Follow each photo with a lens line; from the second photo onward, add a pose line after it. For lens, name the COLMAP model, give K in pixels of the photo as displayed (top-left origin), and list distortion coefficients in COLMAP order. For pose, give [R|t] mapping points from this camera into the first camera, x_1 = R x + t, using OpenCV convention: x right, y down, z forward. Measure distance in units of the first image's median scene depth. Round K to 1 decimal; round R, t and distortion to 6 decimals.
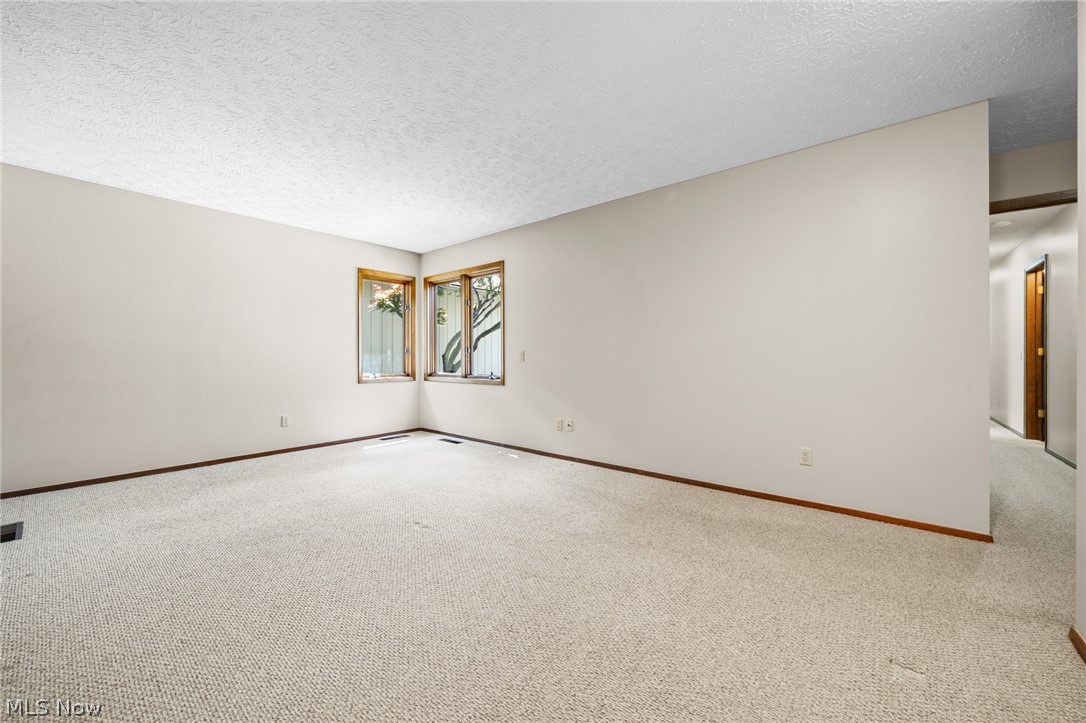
lens RADIAL K [[429.1, 0, 544.0], [0, 429.1, 359.1], [0, 0, 1]] dist [-0.001377, 0.000017]
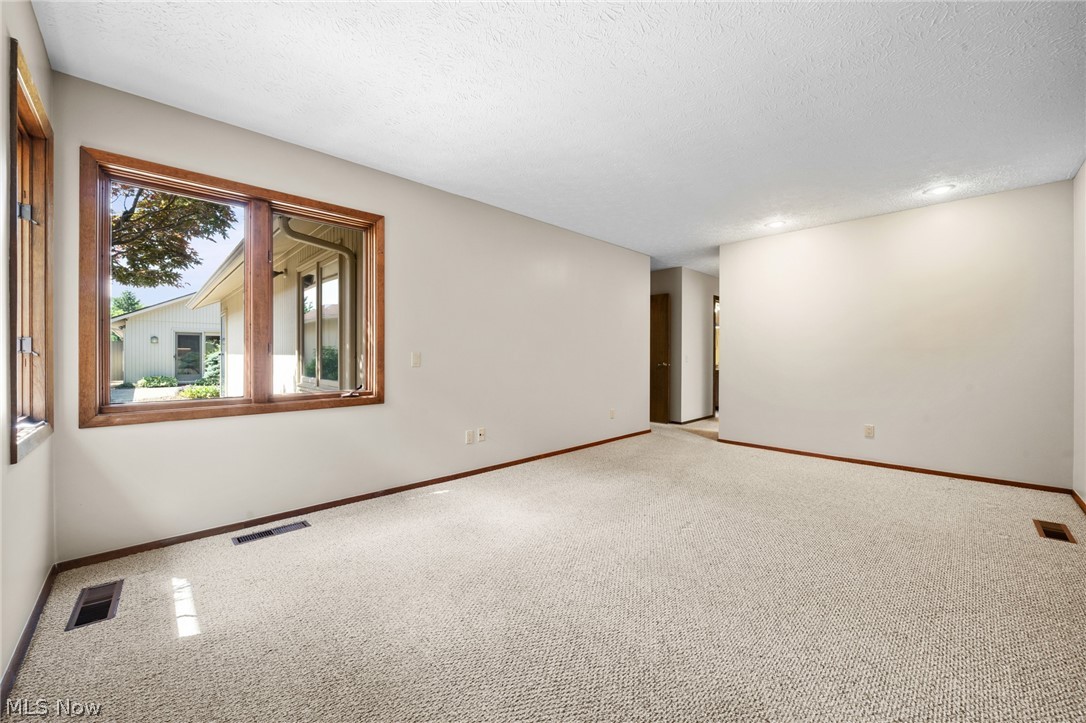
lens RADIAL K [[429.1, 0, 544.1], [0, 429.1, 357.8], [0, 0, 1]] dist [-0.001377, 0.000017]
pose [[0.065659, -0.008600, 0.997805, -0.828185], [0.000028, 0.999963, 0.008617, -0.017707], [-0.997842, -0.000538, 0.065656, 0.786940]]
